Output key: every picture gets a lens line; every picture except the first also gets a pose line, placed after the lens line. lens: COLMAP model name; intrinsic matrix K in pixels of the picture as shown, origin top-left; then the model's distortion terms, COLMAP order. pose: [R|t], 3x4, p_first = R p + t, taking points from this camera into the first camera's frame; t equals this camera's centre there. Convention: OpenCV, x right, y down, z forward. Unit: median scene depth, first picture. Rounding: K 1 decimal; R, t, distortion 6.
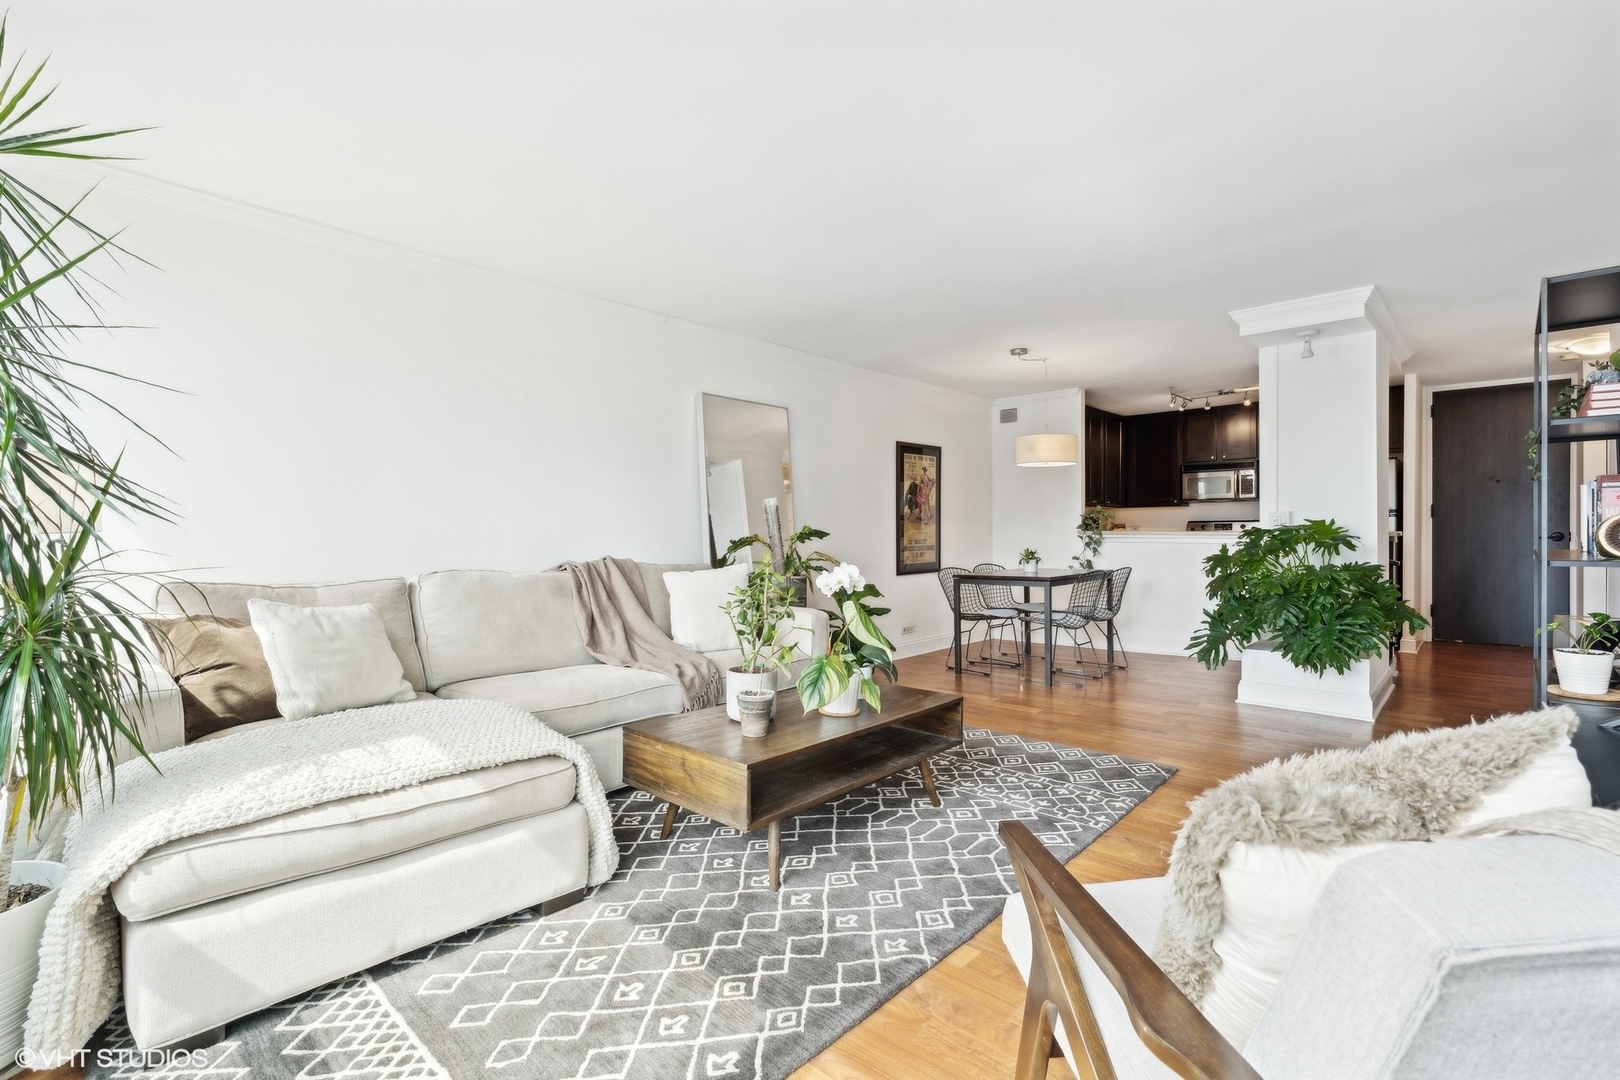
lens RADIAL K [[743.4, 0, 806.0], [0, 743.4, 531.4], [0, 0, 1]] dist [-0.006552, 0.001364]
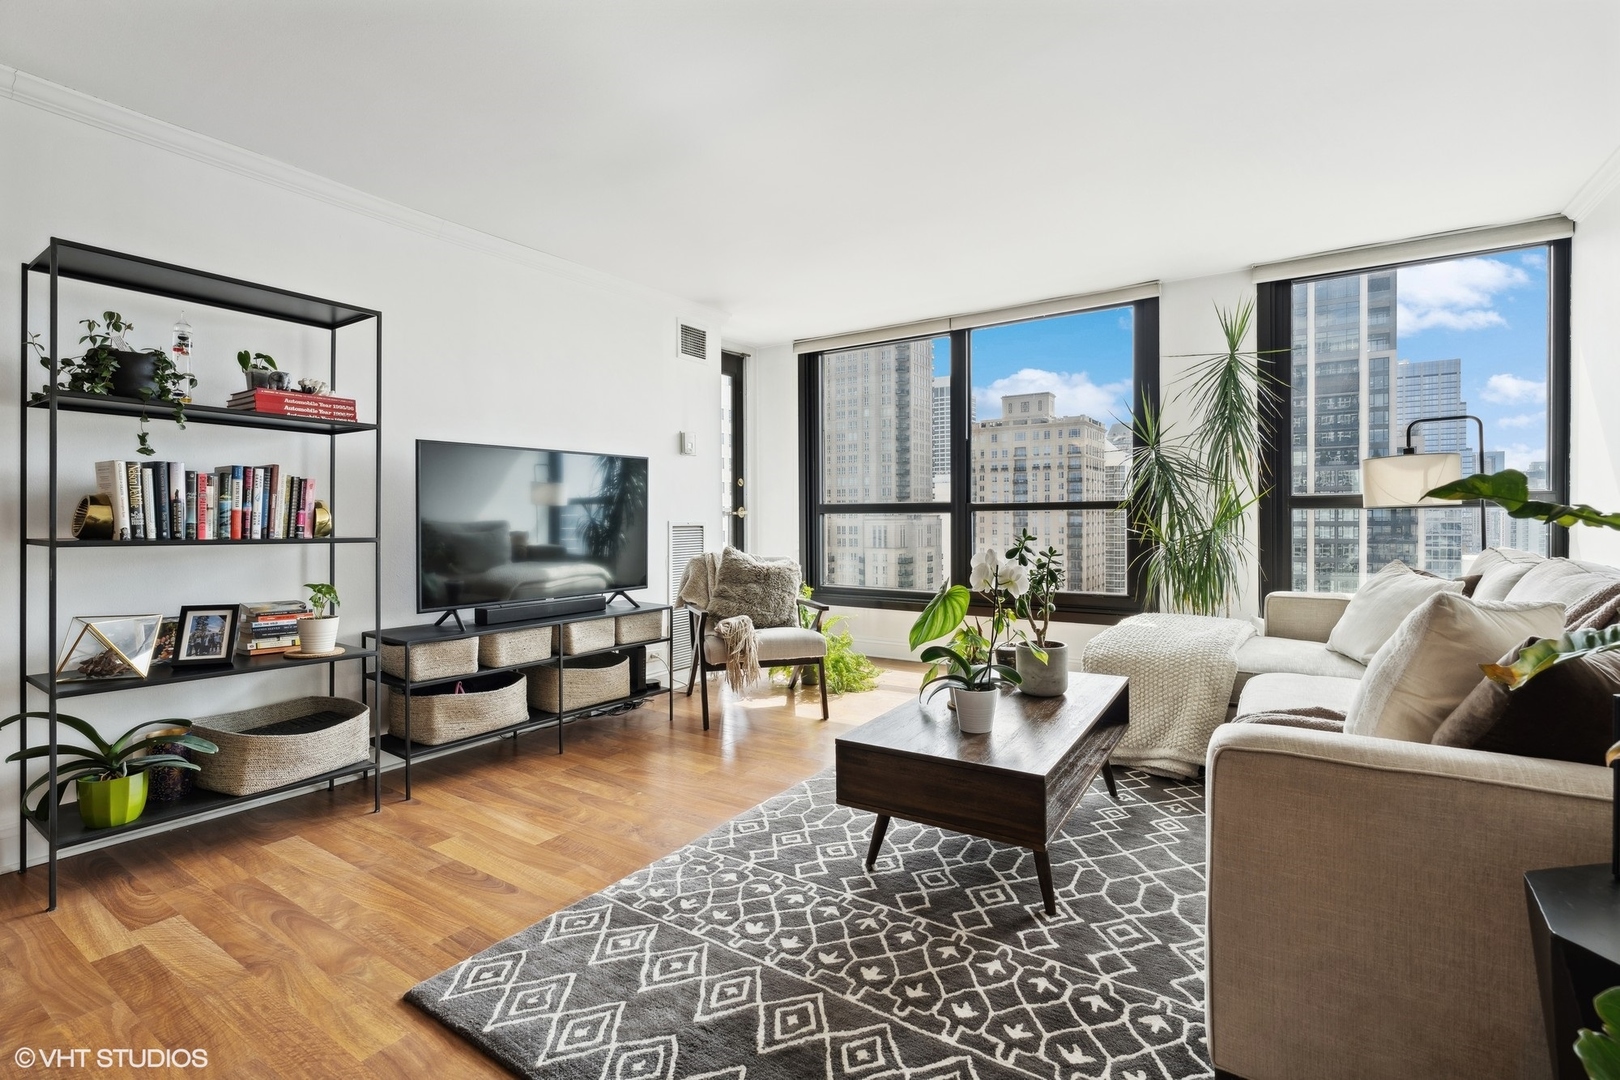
lens RADIAL K [[743.4, 0, 808.9], [0, 743.4, 524.2], [0, 0, 1]] dist [-0.006552, 0.001364]
pose [[-0.988445, 0.013805, -0.150953, 0.173254], [0.012420, 0.999872, 0.010115, 0.003723], [0.151073, 0.008123, -0.988489, 0.862887]]
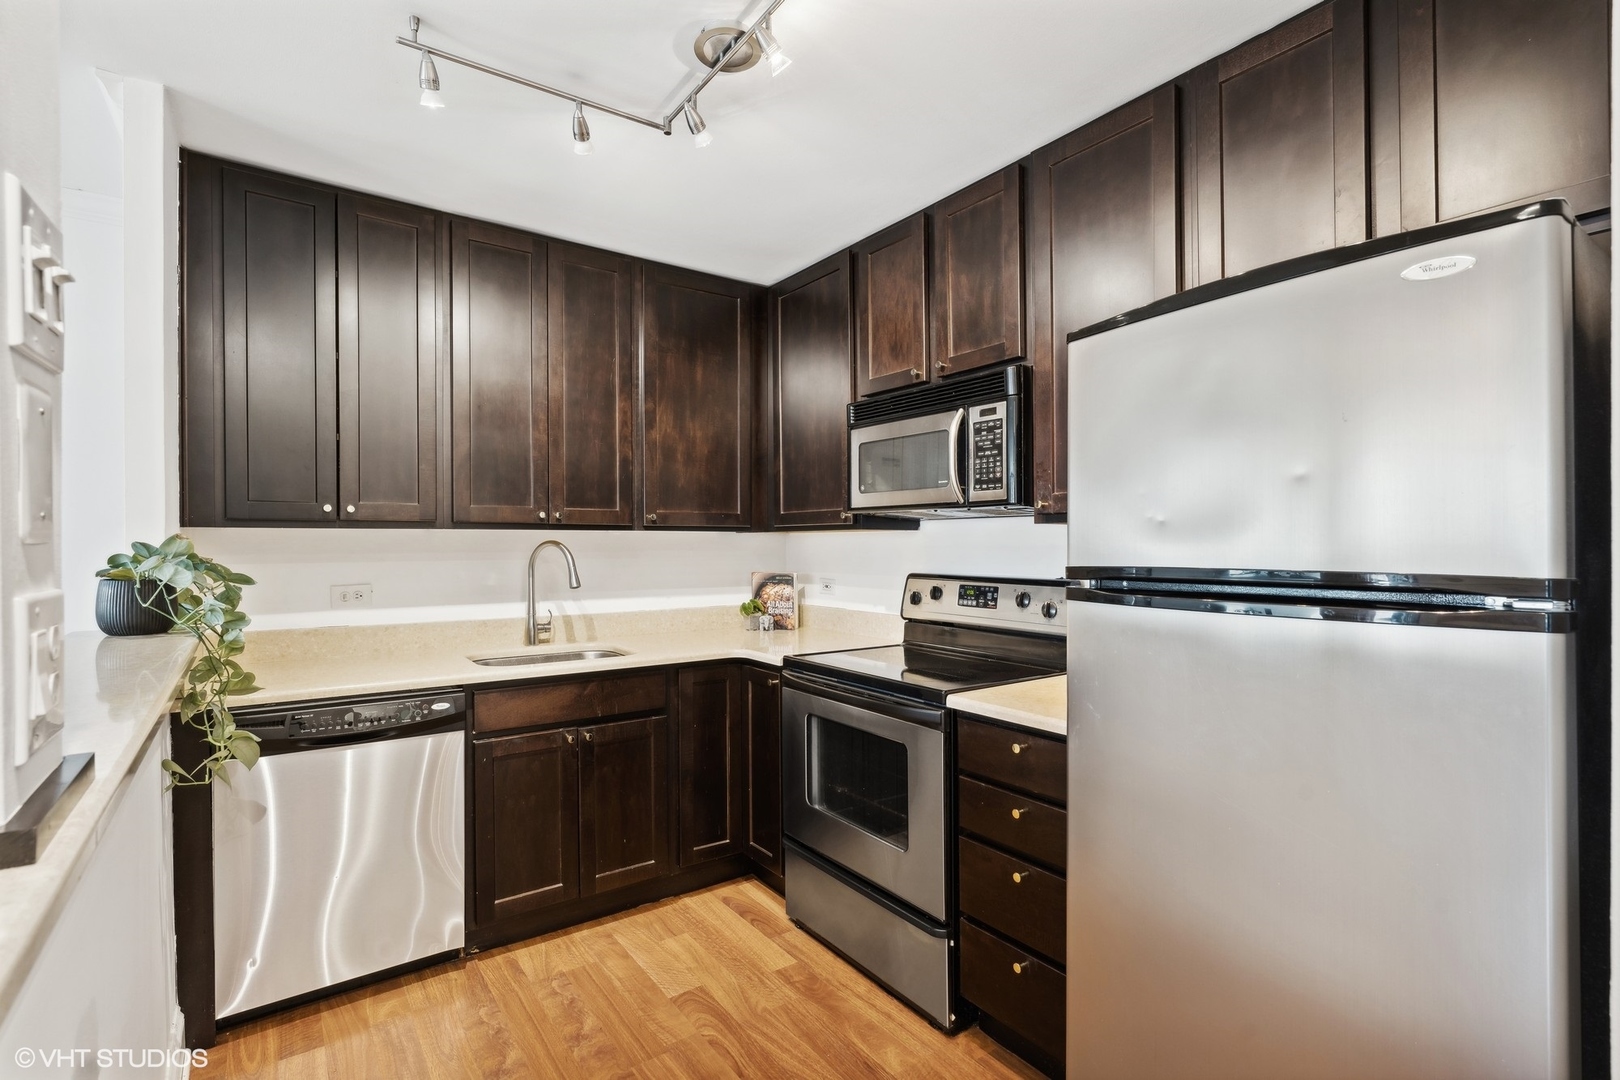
lens RADIAL K [[743.4, 0, 797.8], [0, 743.4, 550.3], [0, 0, 1]] dist [-0.006552, 0.001364]
pose [[0.978822, 0.013321, -0.204282, 0.759736], [-0.011130, 0.999868, 0.011871, -0.039317], [0.204413, -0.009346, 0.978840, 0.926535]]
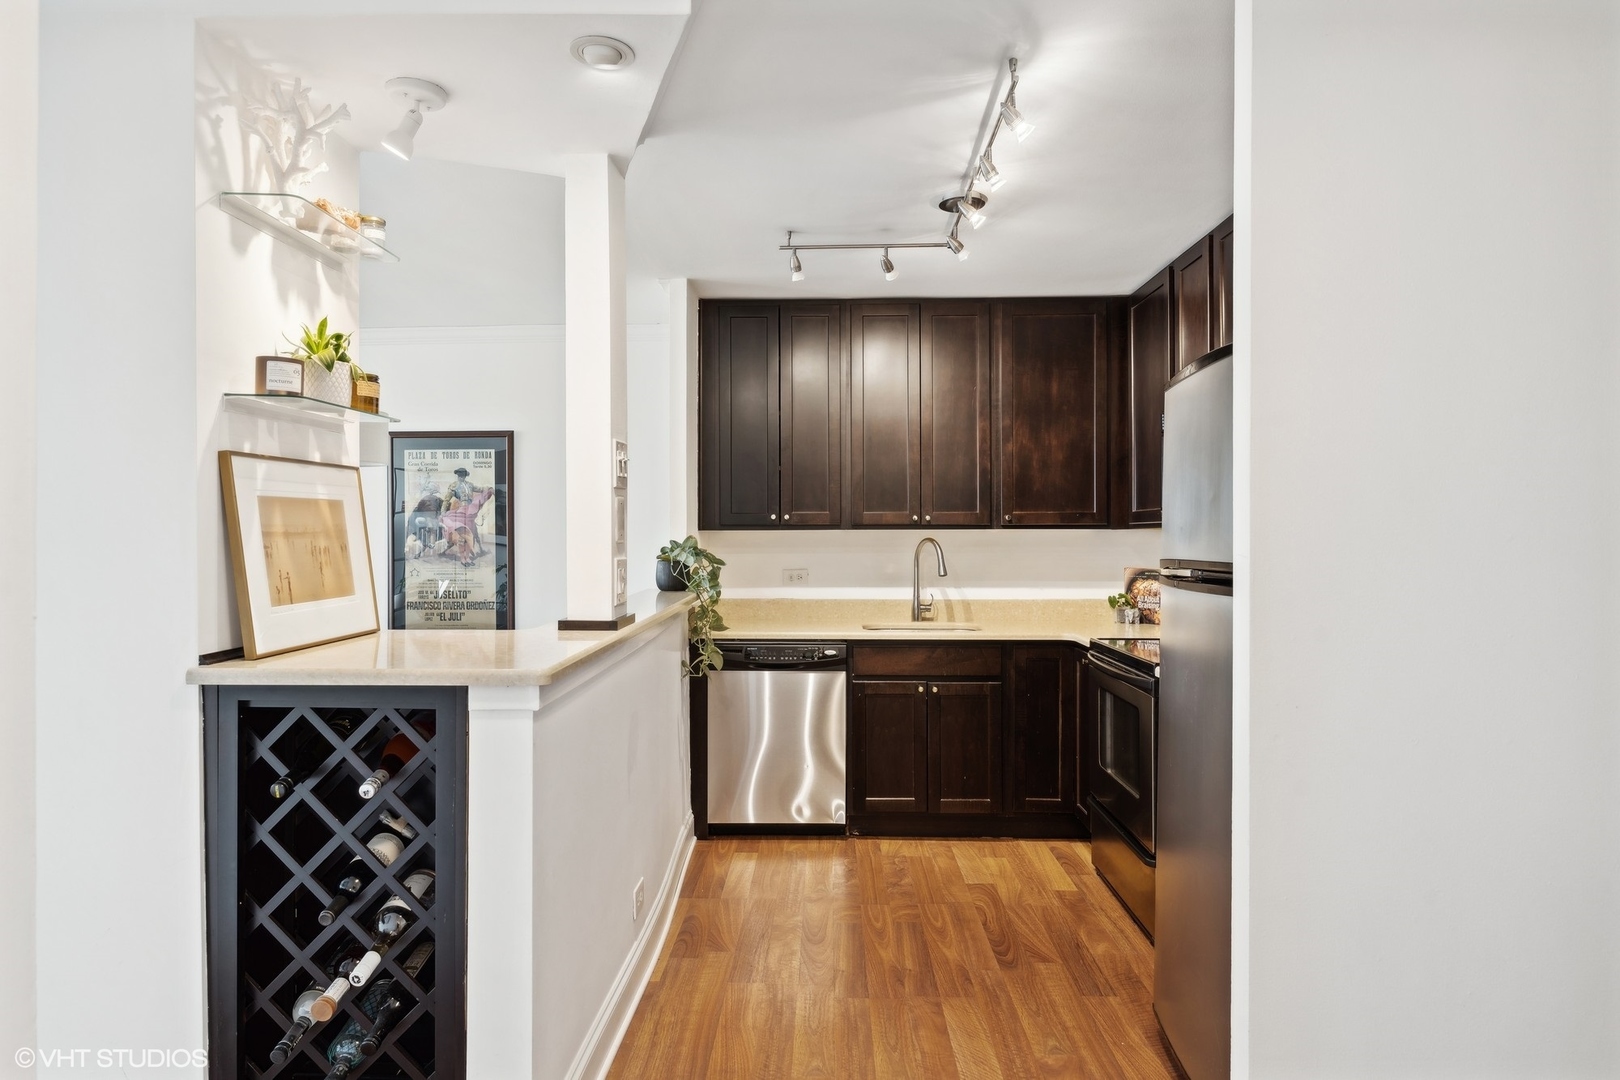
lens RADIAL K [[944.2, 0, 794.7], [0, 944.2, 537.6], [0, 0, 1]] dist [-0.005072, -0.002815]
pose [[0.652205, 0.010048, -0.757976, 1.003727], [-0.005200, 0.999948, 0.008781, -0.044334], [0.758025, -0.001785, 0.652223, 0.790315]]
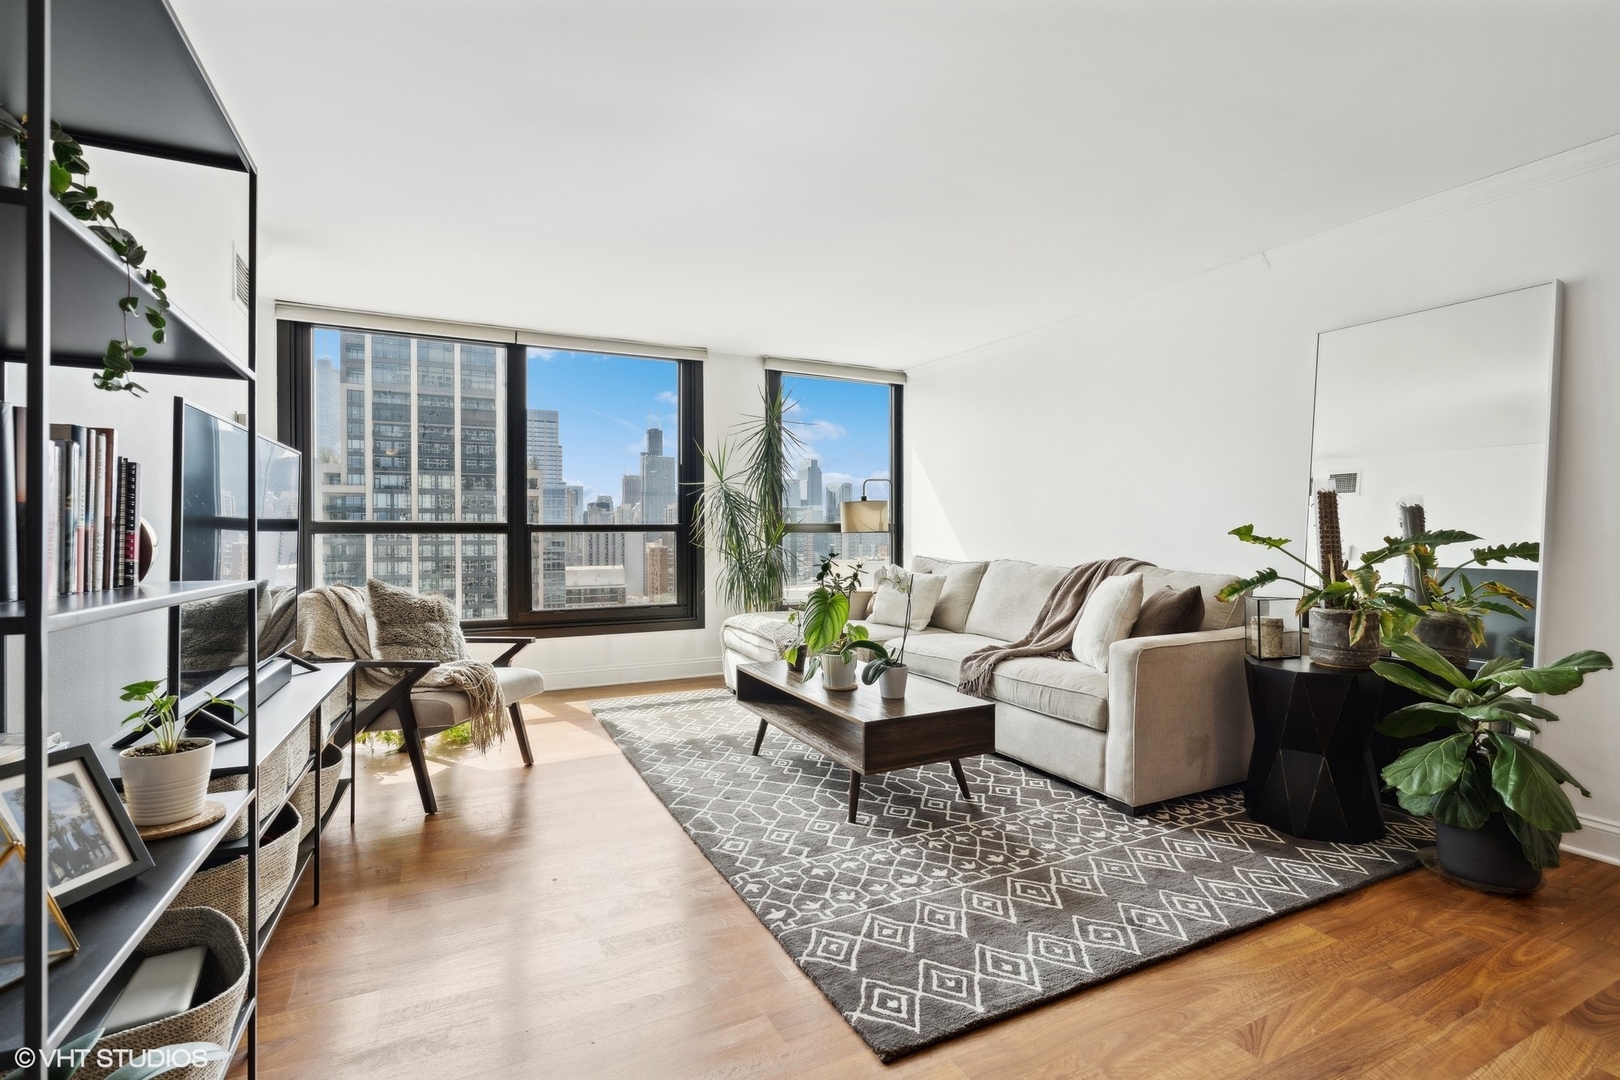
lens RADIAL K [[743.4, 0, 806.5], [0, 743.4, 540.5], [0, 0, 1]] dist [-0.006552, 0.001364]
pose [[-0.362156, 0.016107, -0.931978, 0.531332], [0.004195, 0.999869, 0.015650, -0.003431], [0.932108, 0.001758, -0.362176, 0.634356]]
